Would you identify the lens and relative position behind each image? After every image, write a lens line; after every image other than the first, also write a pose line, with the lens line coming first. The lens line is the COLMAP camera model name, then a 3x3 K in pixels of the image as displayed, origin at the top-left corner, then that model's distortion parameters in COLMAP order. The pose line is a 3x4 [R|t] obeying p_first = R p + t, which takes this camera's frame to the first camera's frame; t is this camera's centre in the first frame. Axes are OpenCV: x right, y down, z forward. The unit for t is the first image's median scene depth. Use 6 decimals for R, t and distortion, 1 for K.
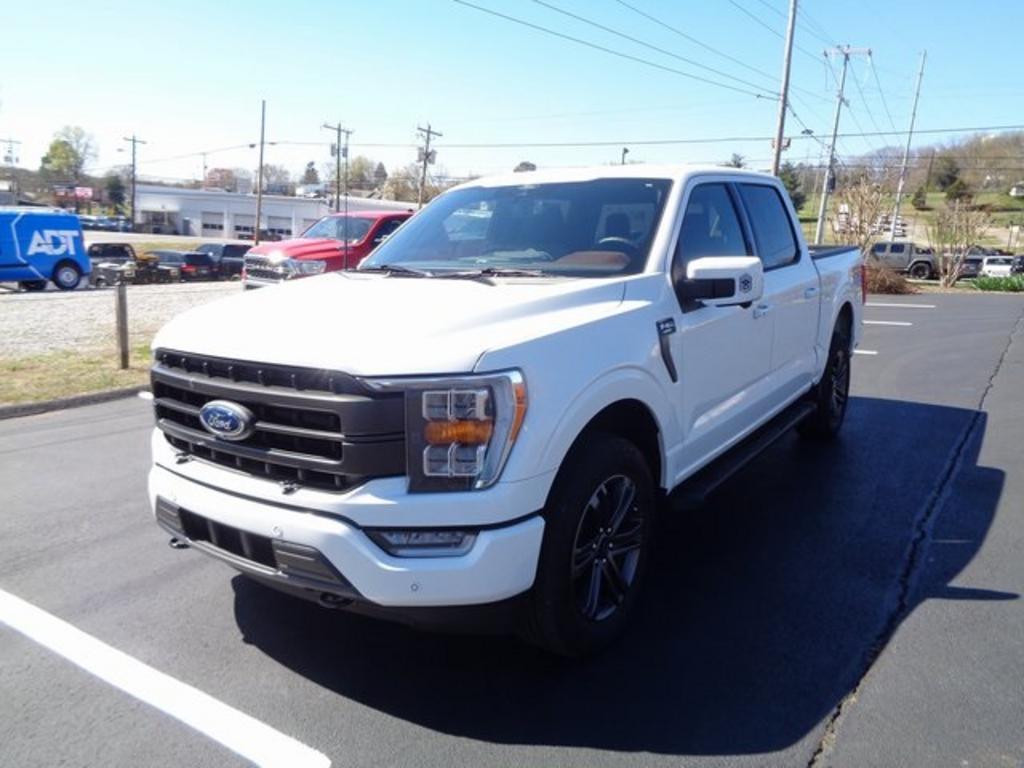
lens RADIAL K [[750.9, 0, 512.0], [0, 750.9, 384.0], [0, 0, 1]] dist [0.007730, -0.005049]
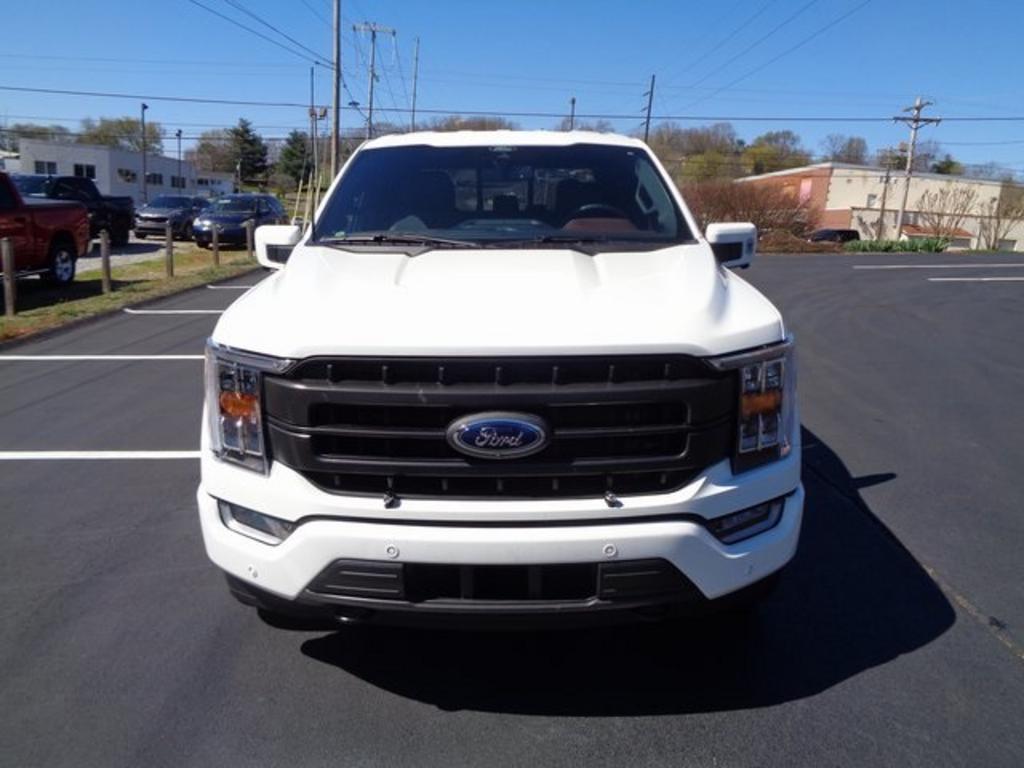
lens RADIAL K [[750.9, 0, 512.0], [0, 750.9, 384.0], [0, 0, 1]] dist [0.007730, -0.005049]
pose [[0.819836, -0.124244, 0.558956, -0.629586], [0.101774, 0.992251, 0.071280, -0.046172], [-0.563481, -0.001551, 0.826128, 0.270116]]
